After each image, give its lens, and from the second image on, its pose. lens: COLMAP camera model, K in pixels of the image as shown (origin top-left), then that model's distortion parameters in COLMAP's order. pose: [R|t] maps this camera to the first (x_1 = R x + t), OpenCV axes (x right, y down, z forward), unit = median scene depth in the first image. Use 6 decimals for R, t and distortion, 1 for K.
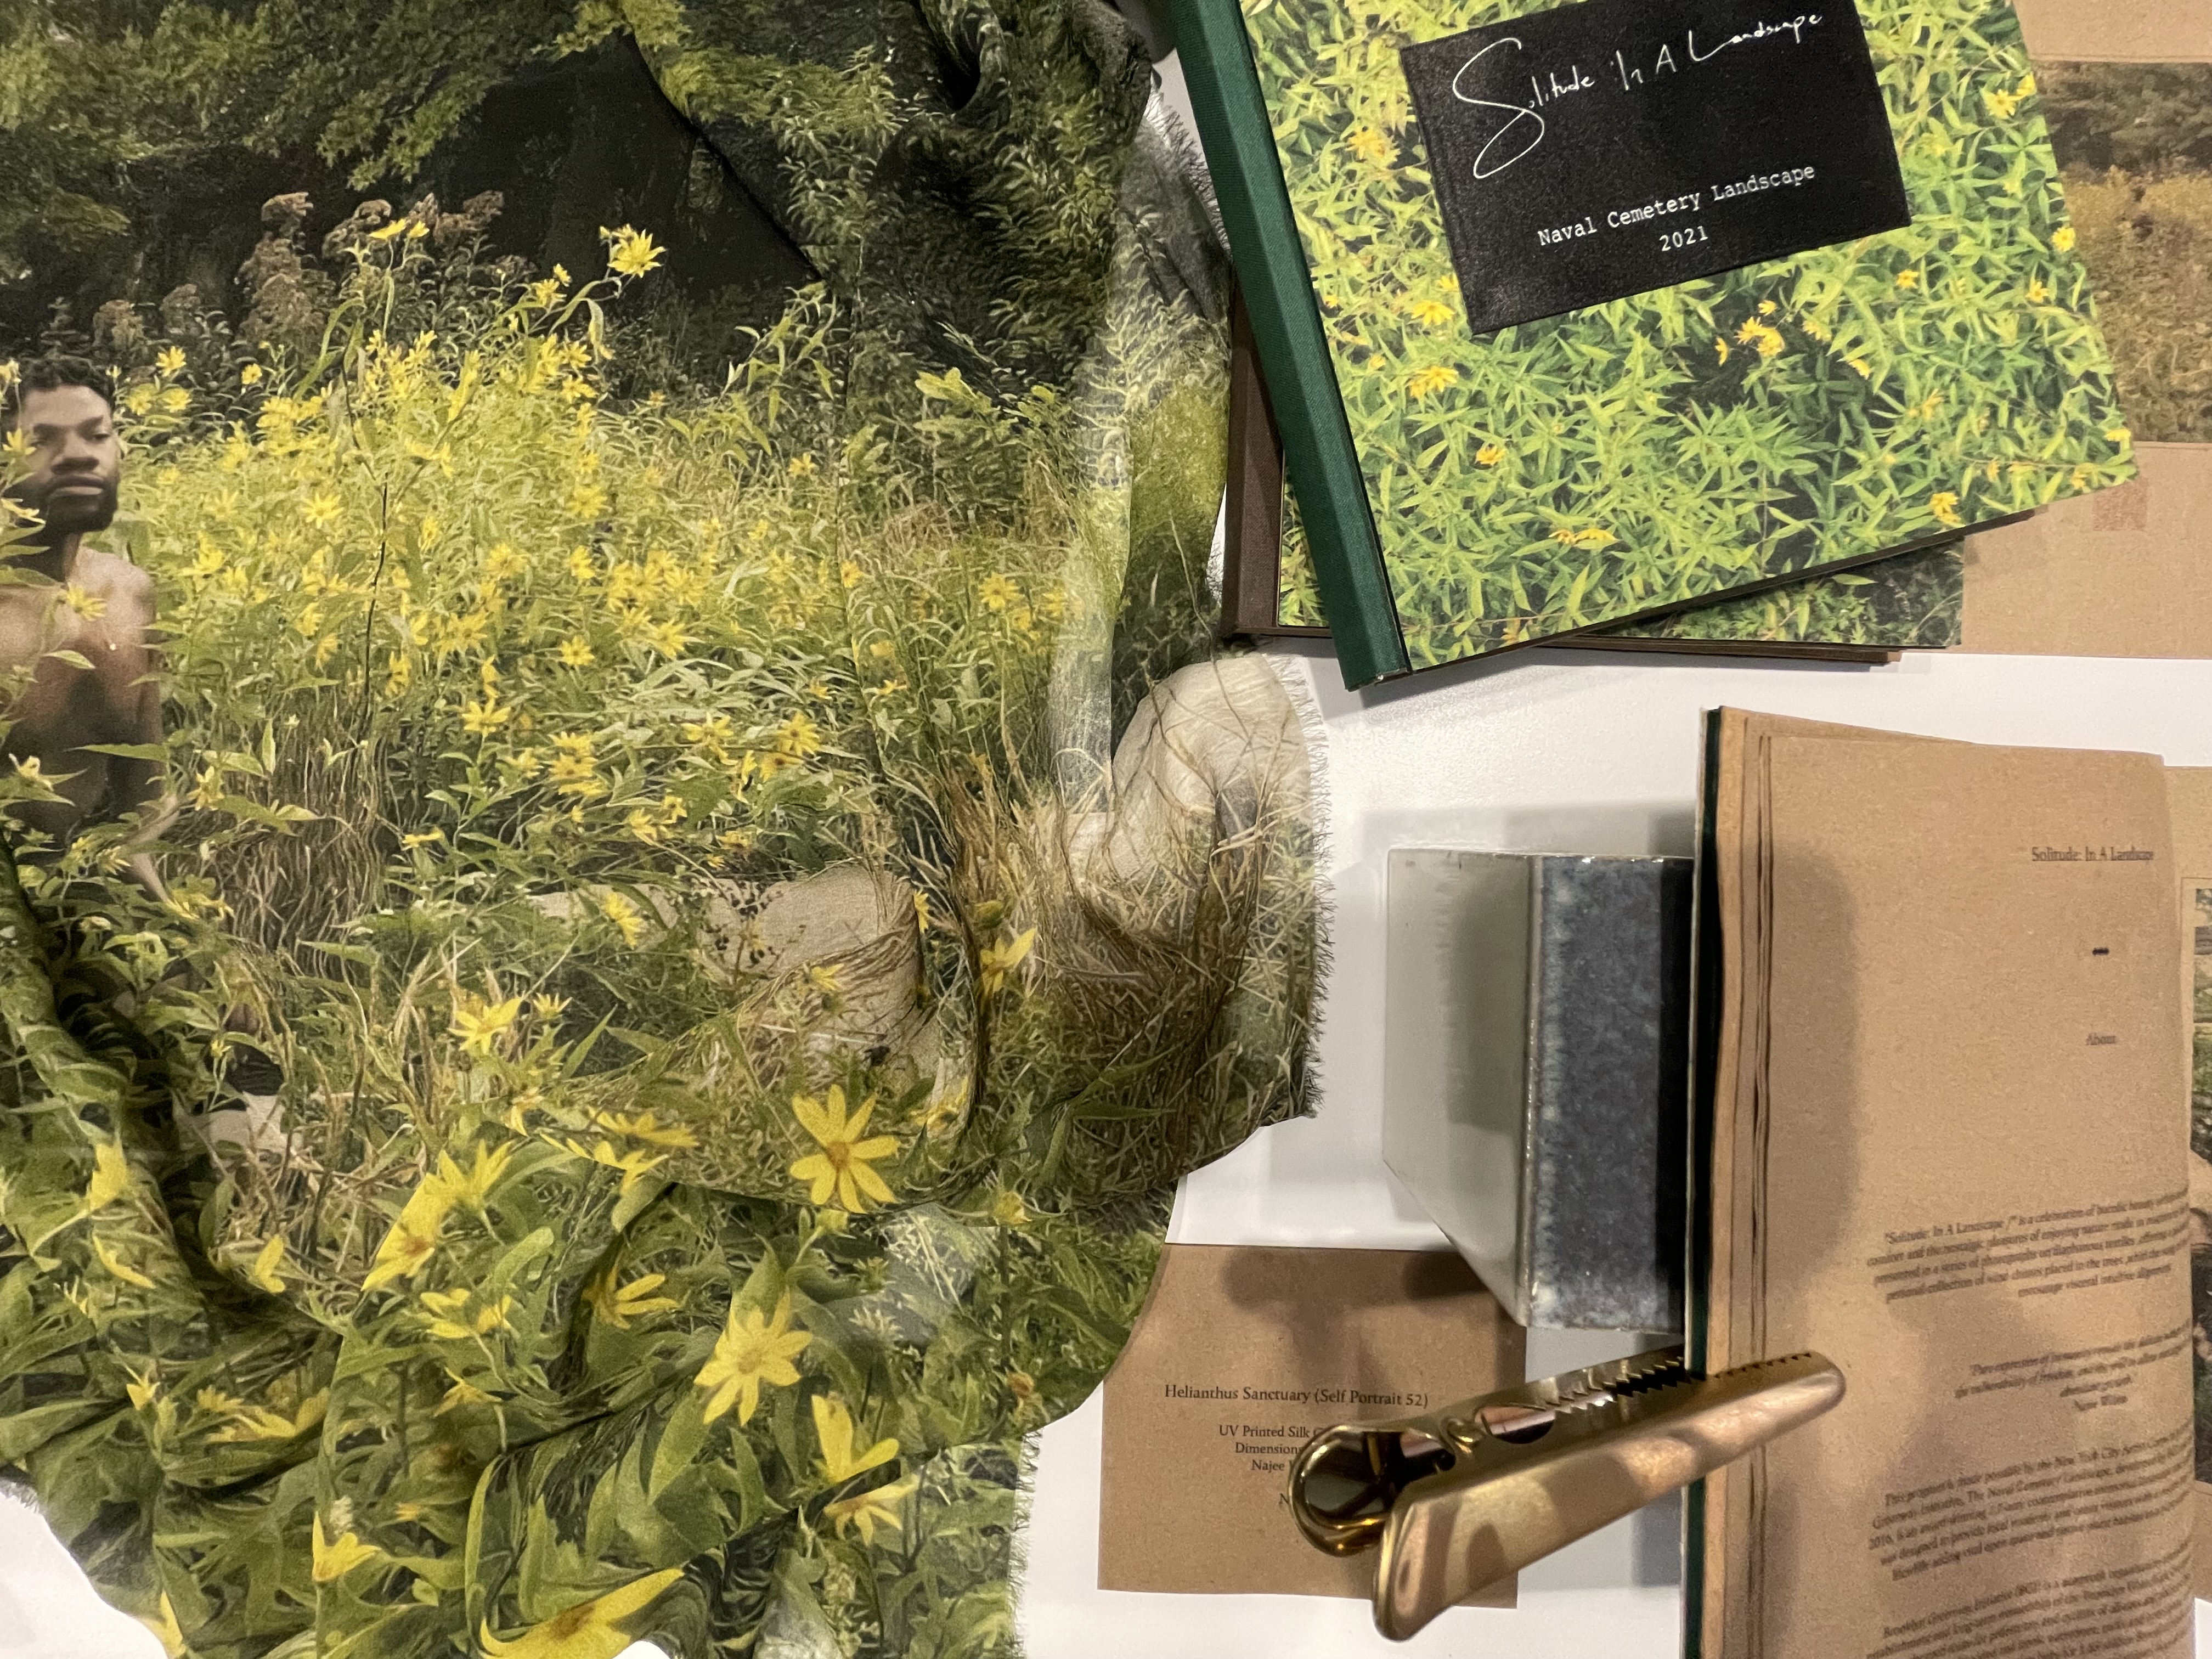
lens RADIAL K [[888.8, 0, 1097.6], [0, 888.8, 816.2], [0, 0, 1]] dist [0.007082, -0.003658]
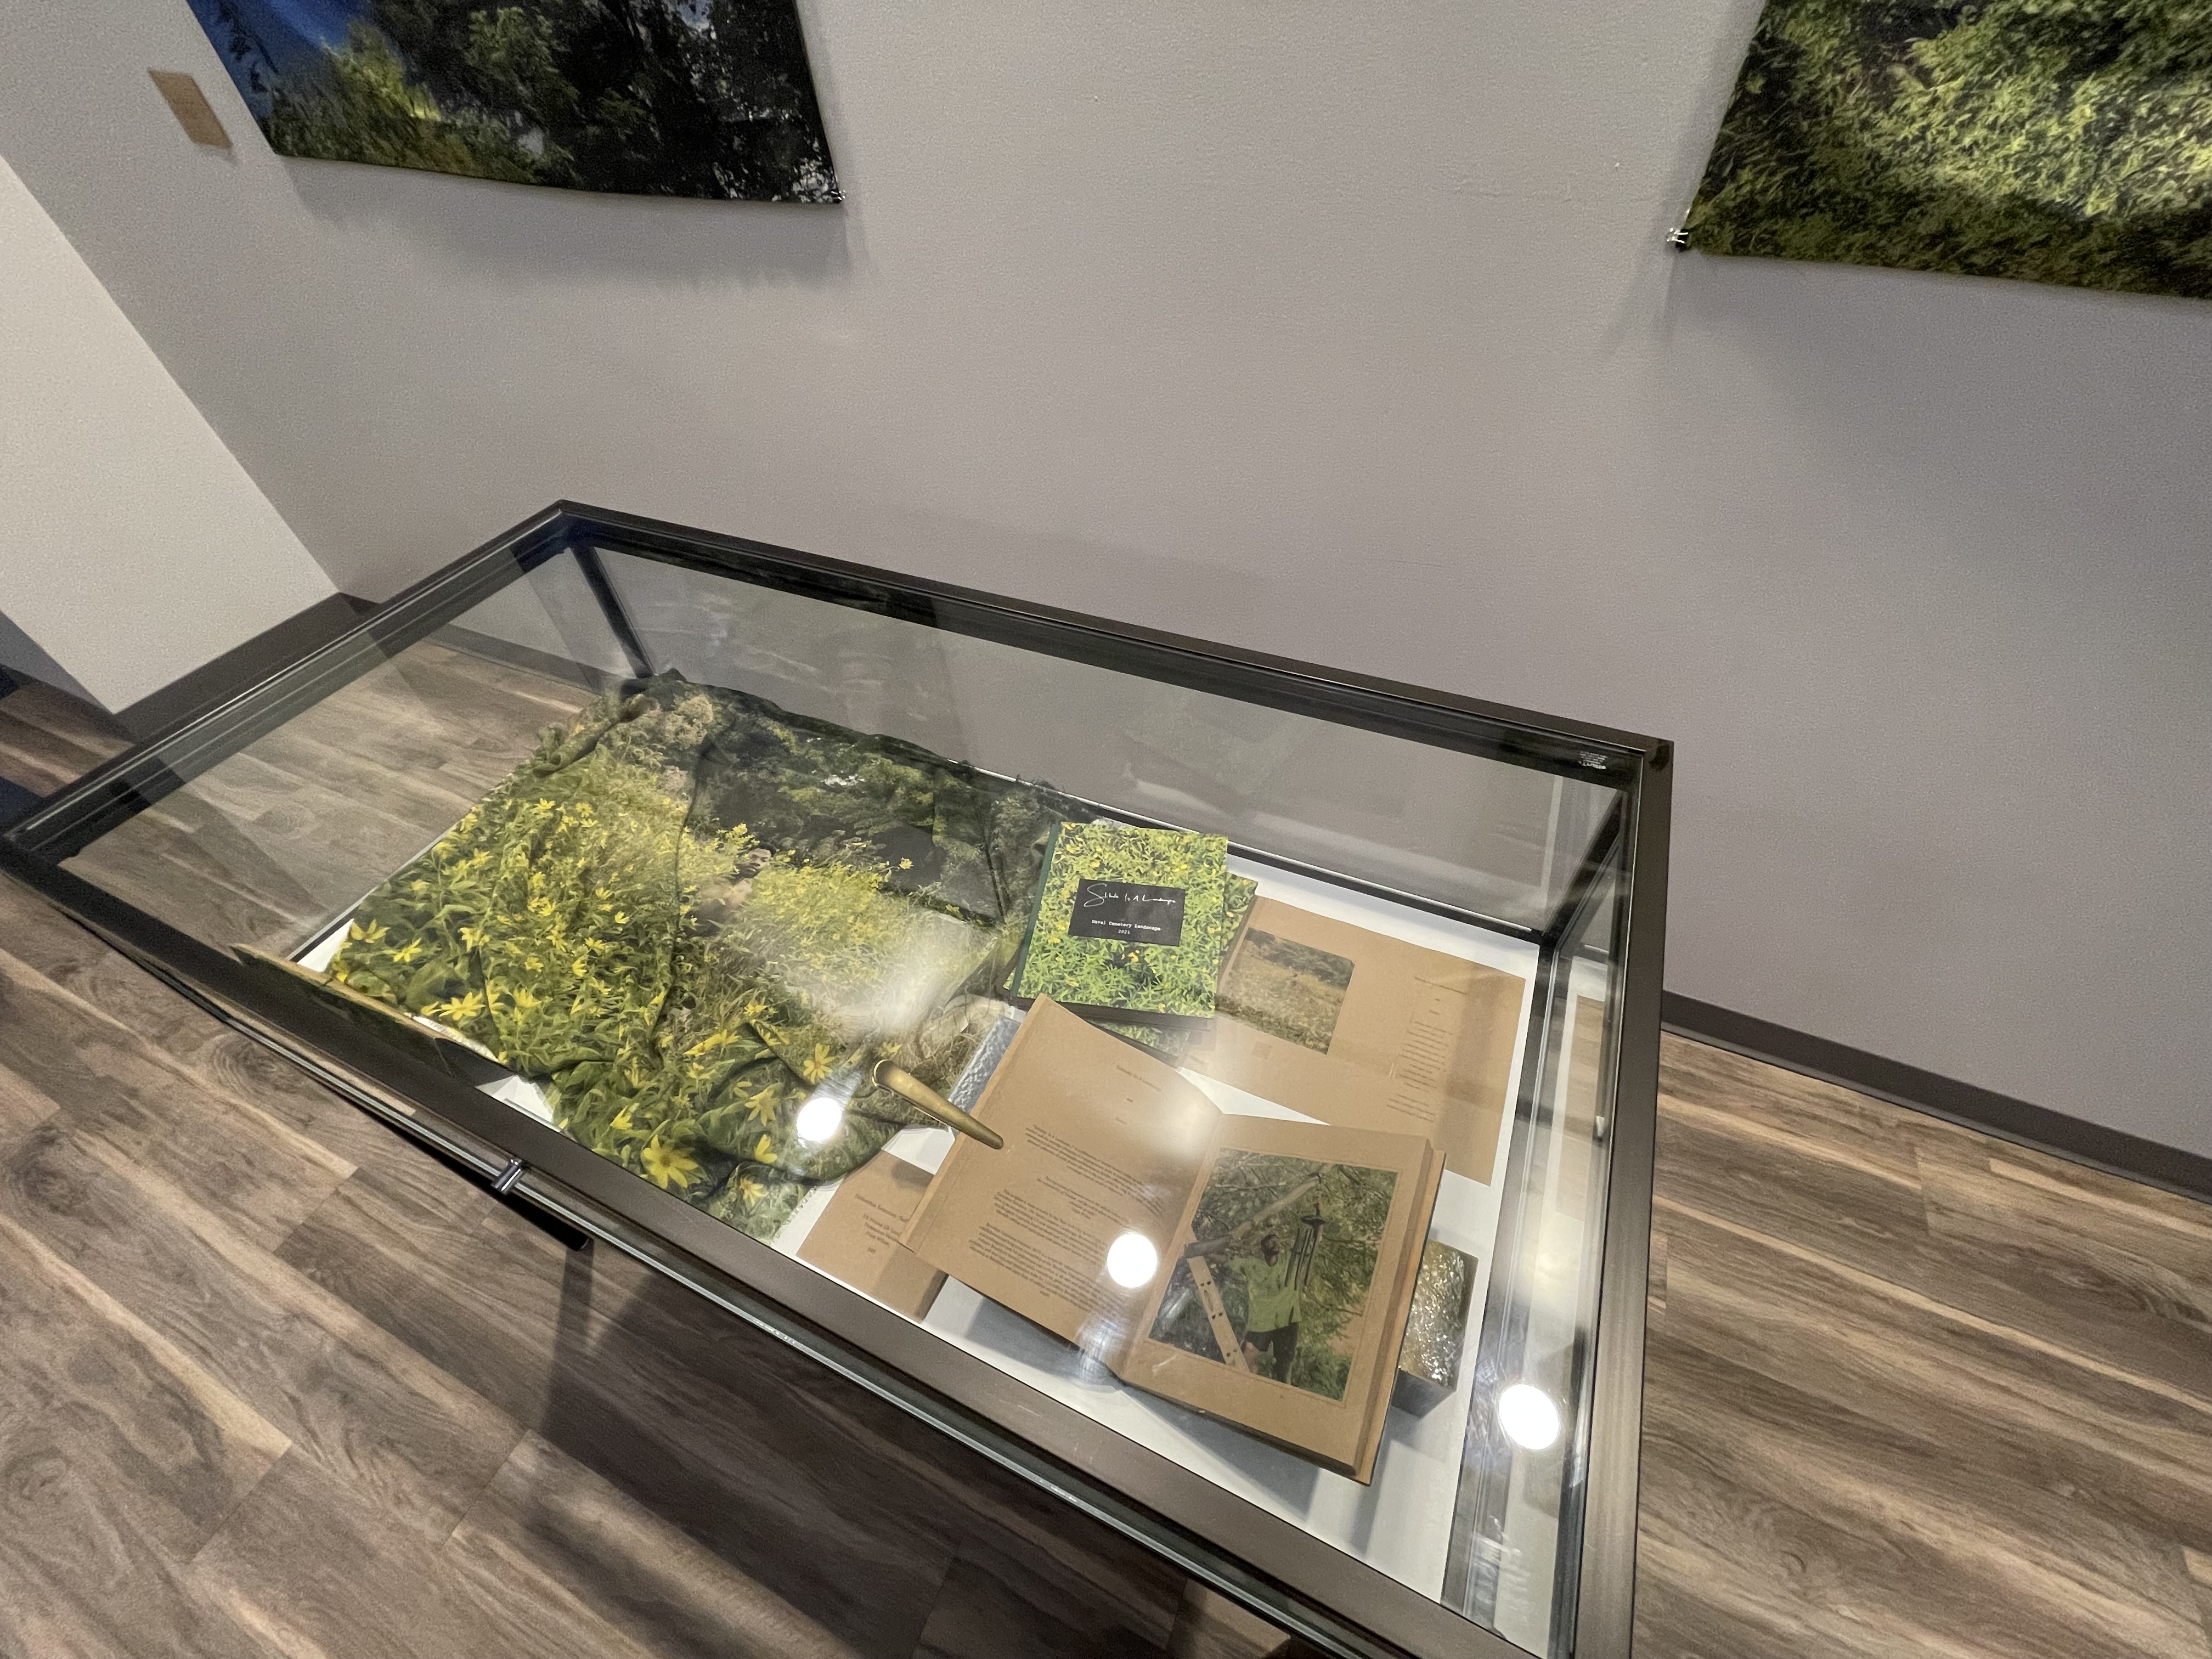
lens RADIAL K [[888.8, 0, 1104.0], [0, 888.8, 824.3], [0, 0, 1]] dist [0.007082, -0.003658]
pose [[0.917990, 0.263716, -0.296225, 1.483149], [-0.394072, 0.690770, -0.606254, 1.360698], [0.044744, 0.673269, 0.738042, -2.100883]]
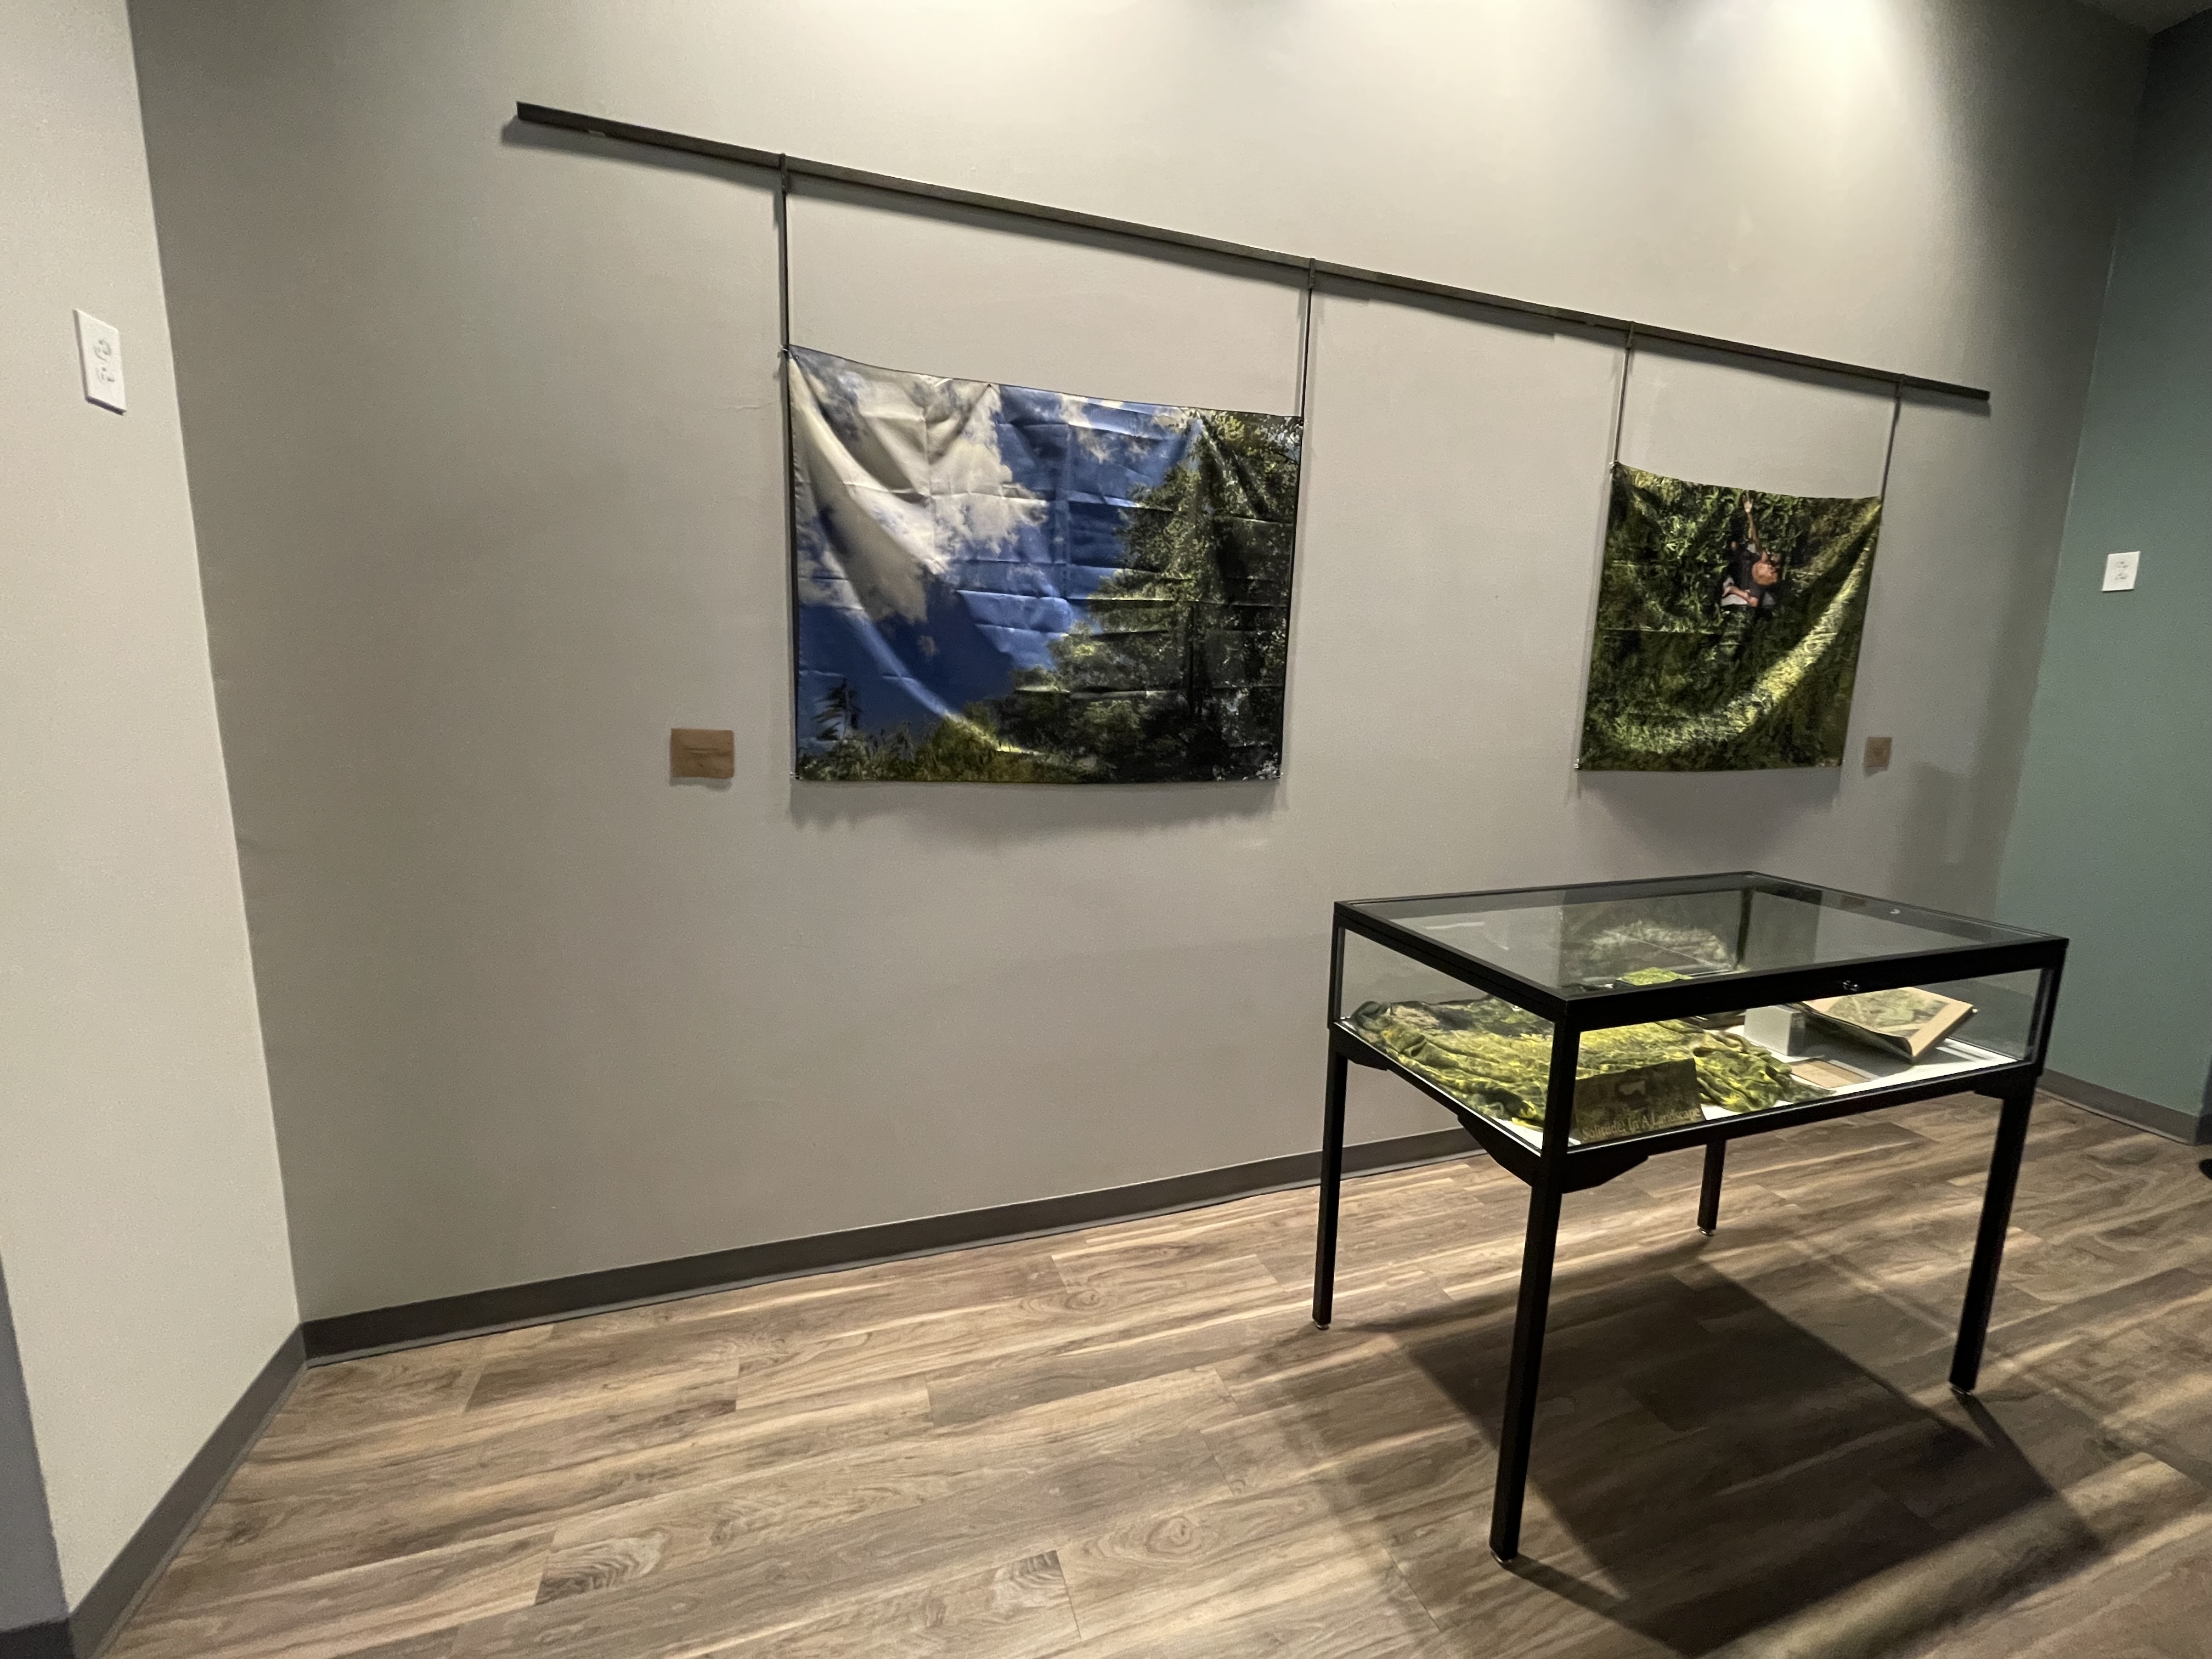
lens RADIAL K [[888.8, 0, 1107.2], [0, 888.8, 823.2], [0, 0, 1]] dist [0.007082, -0.003658]
pose [[0.939971, -0.029307, 0.339993, -7.426486], [0.340027, 0.164838, -0.925856, 5.051721], [-0.028910, 0.985885, 0.164908, -1.905208]]
